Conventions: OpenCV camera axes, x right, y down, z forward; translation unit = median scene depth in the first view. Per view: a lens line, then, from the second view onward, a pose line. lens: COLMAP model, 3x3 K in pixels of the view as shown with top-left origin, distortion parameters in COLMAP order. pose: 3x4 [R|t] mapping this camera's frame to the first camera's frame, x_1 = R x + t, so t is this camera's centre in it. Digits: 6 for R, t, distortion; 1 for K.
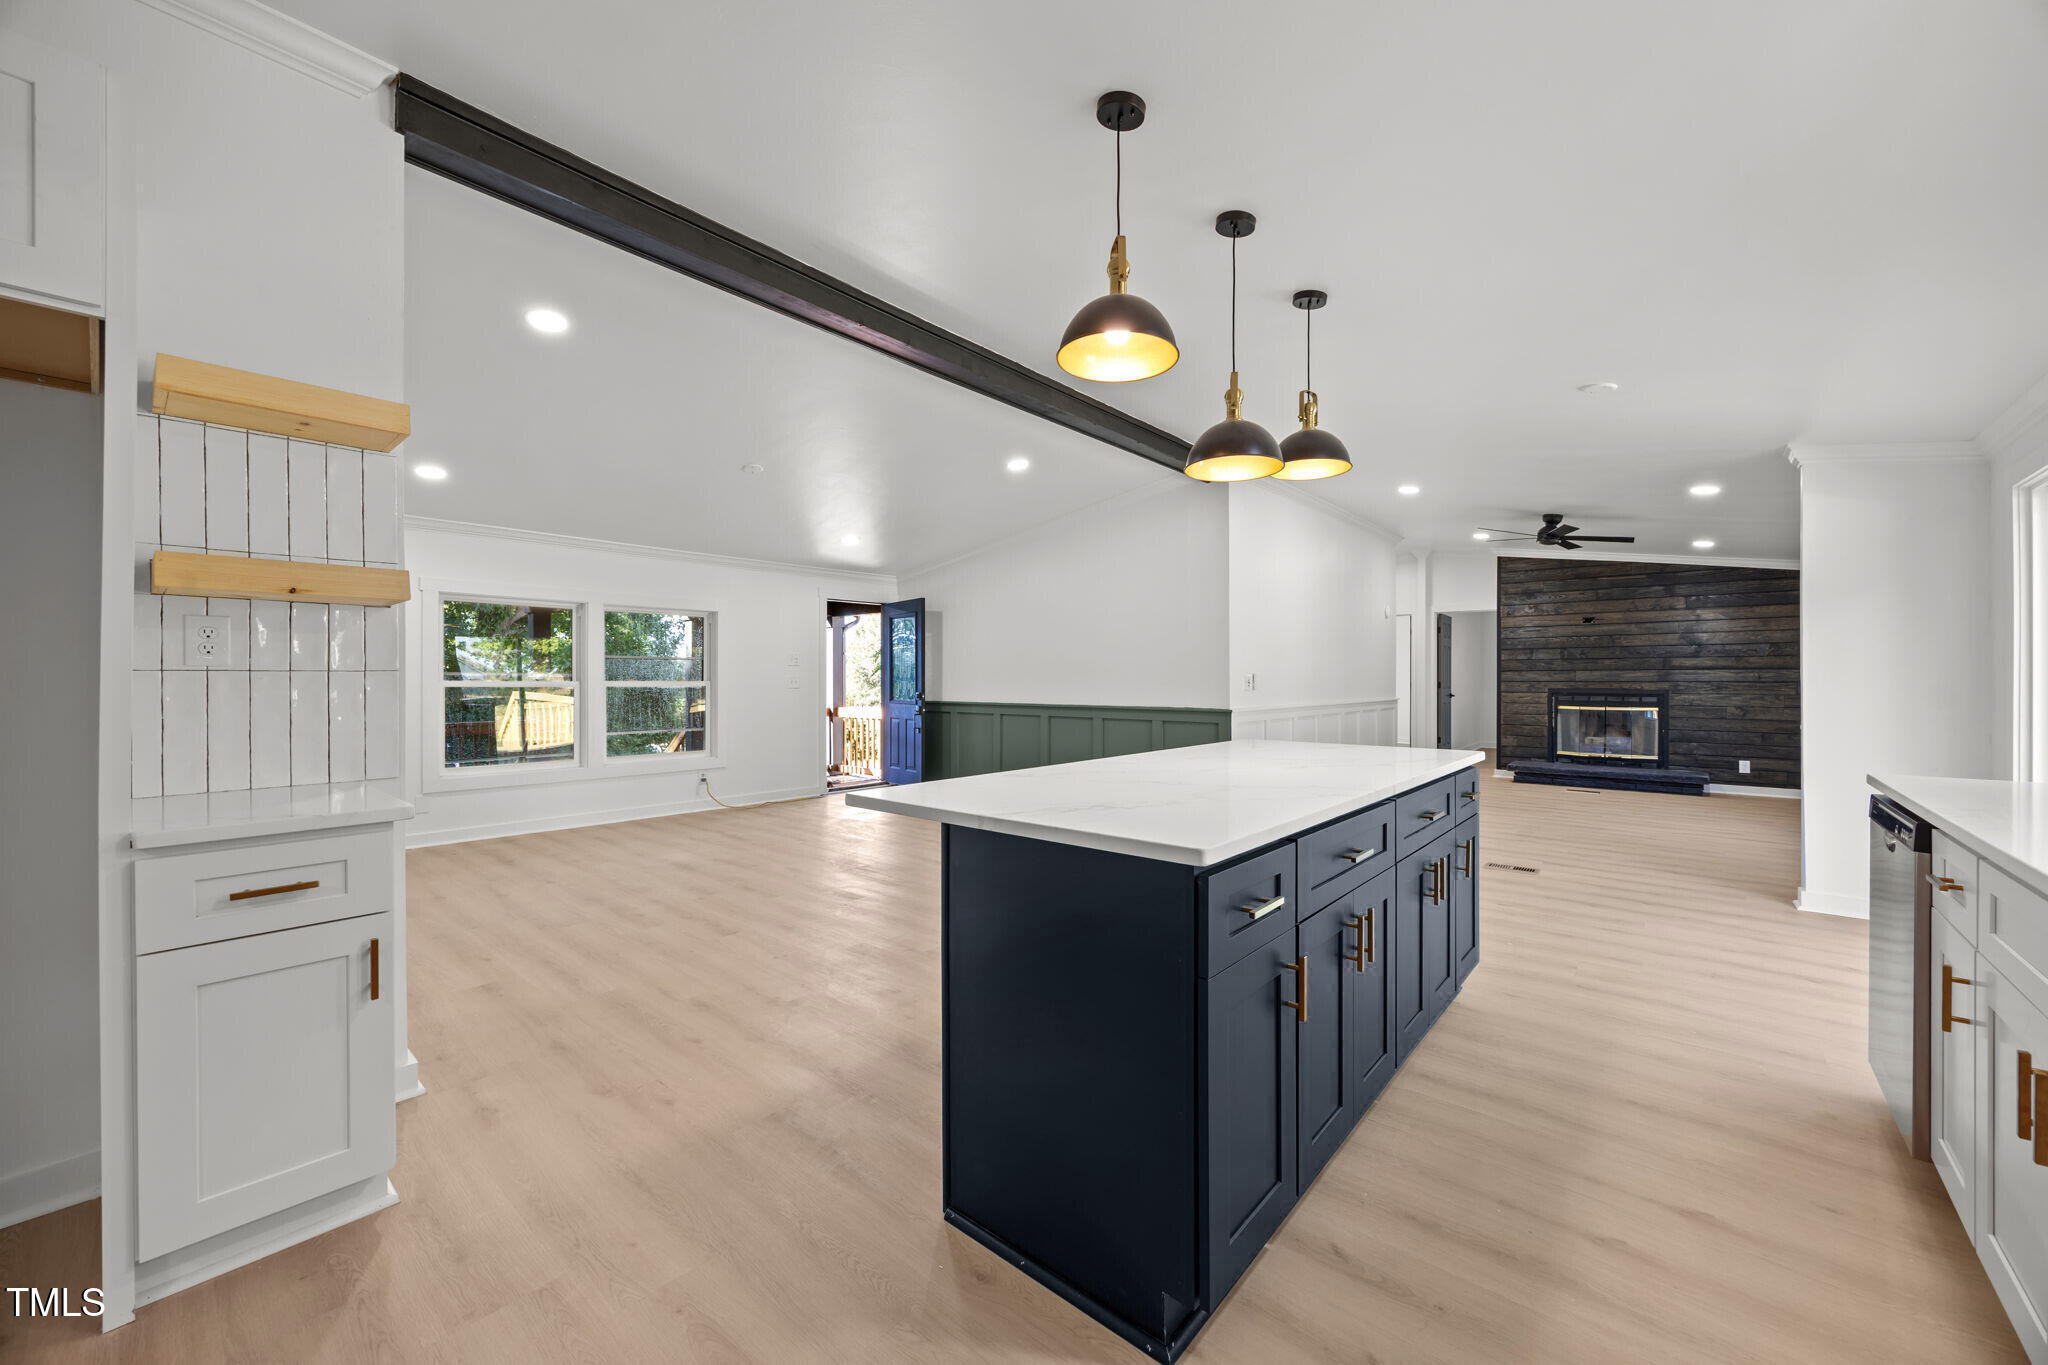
lens RADIAL K [[778.2, 0, 1028.3], [0, 778.2, 678.6], [0, 0, 1]] dist [-0.001500, 0.000029]
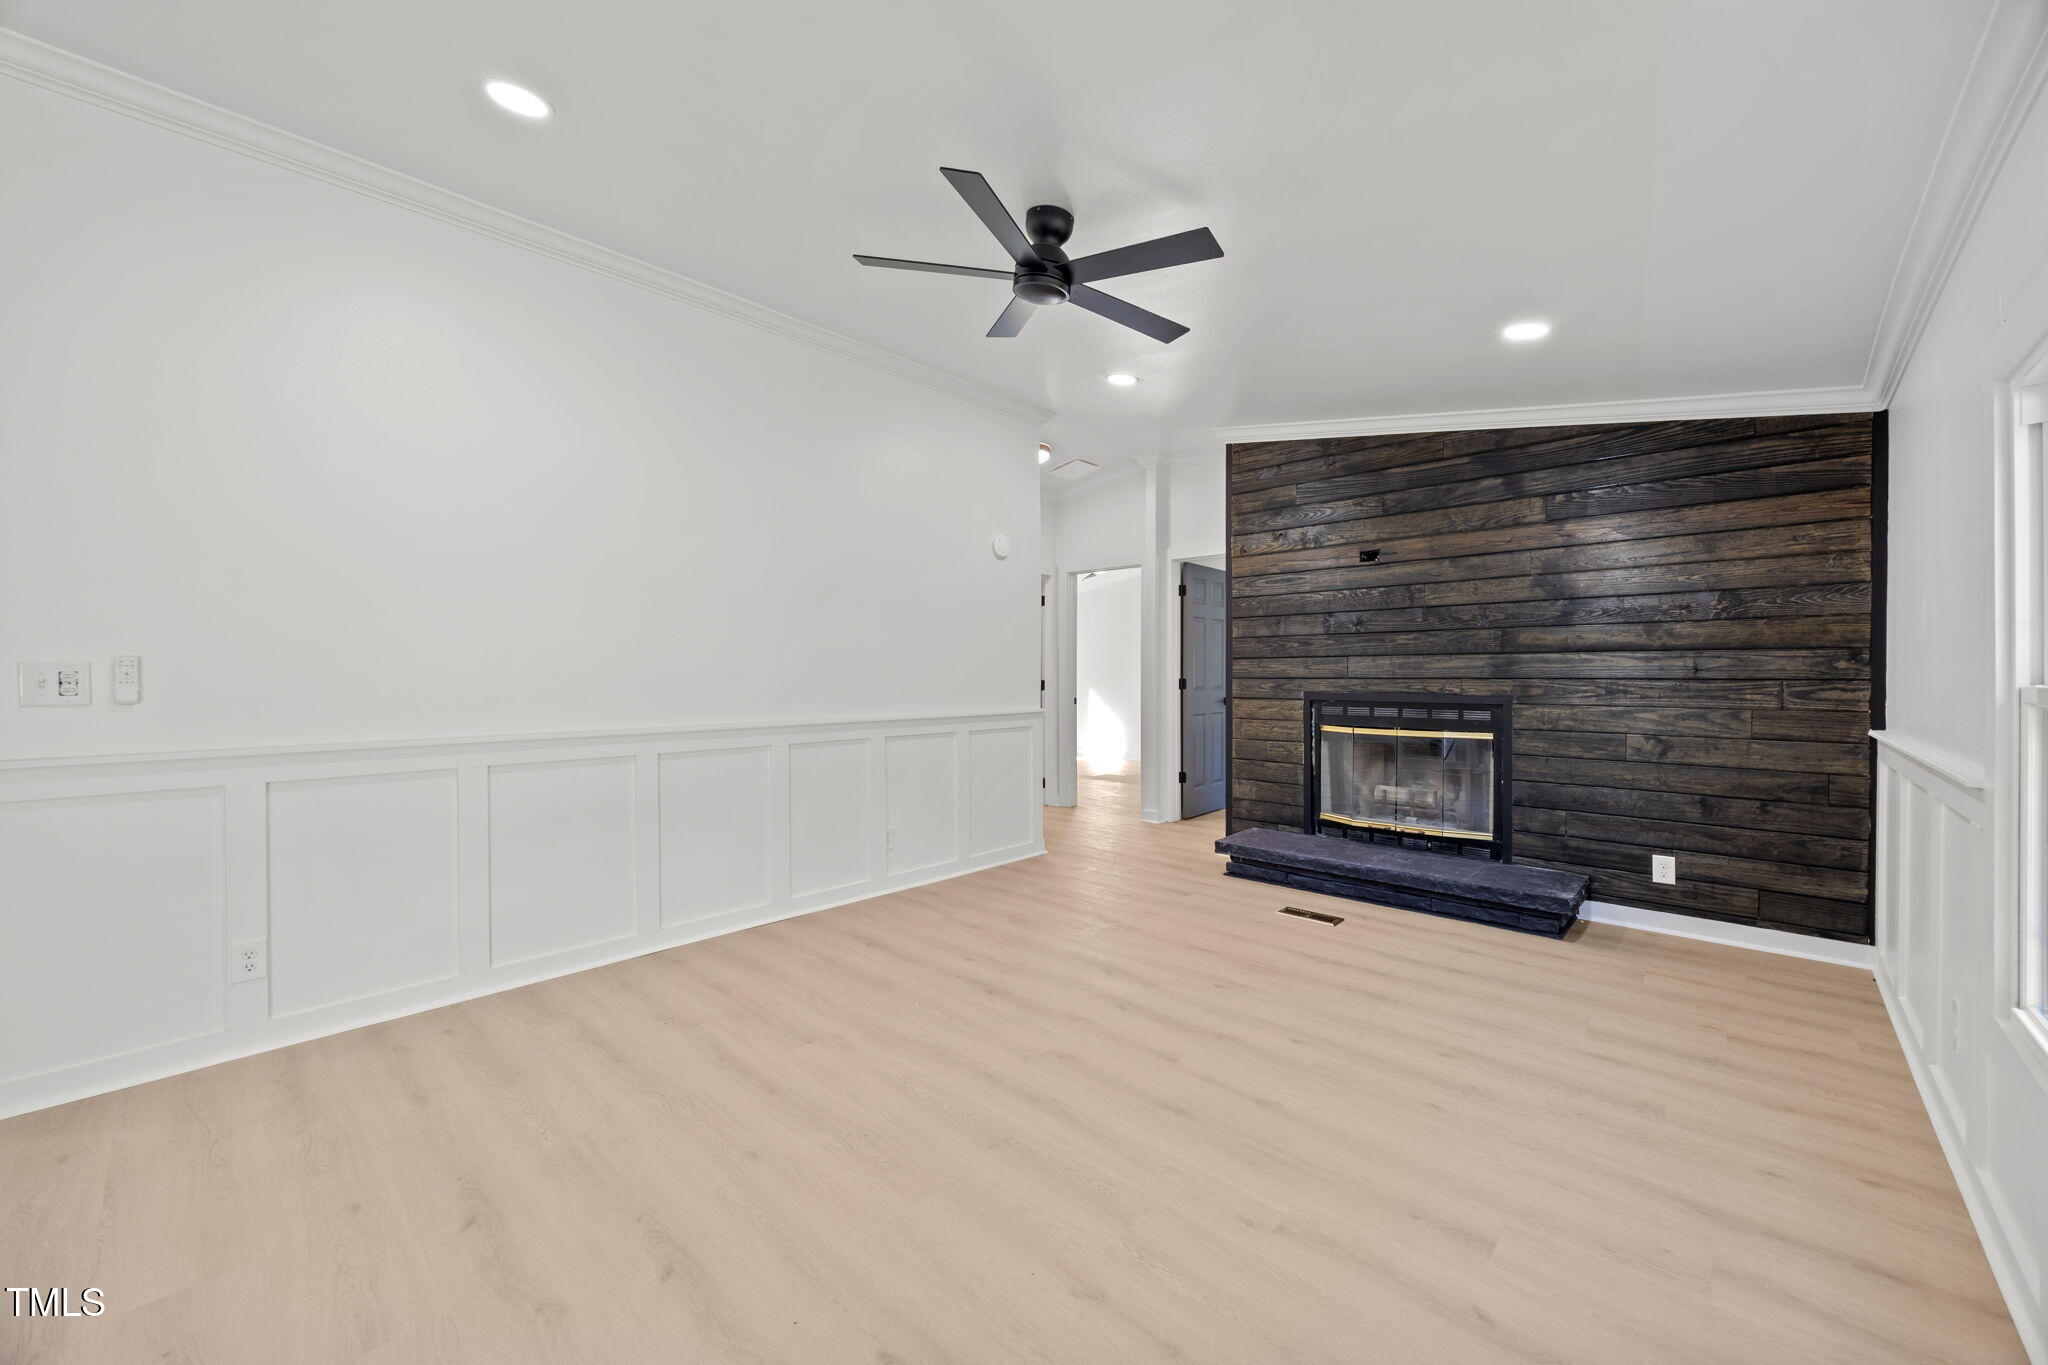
lens RADIAL K [[778.2, 0, 1028.3], [0, 778.2, 678.6], [0, 0, 1]] dist [-0.001500, 0.000029]
pose [[0.999227, -0.000455, -0.039315, 0.545252], [0.000660, 0.999986, 0.005177, 0.001294], [0.039312, -0.005199, 0.999213, 0.512620]]
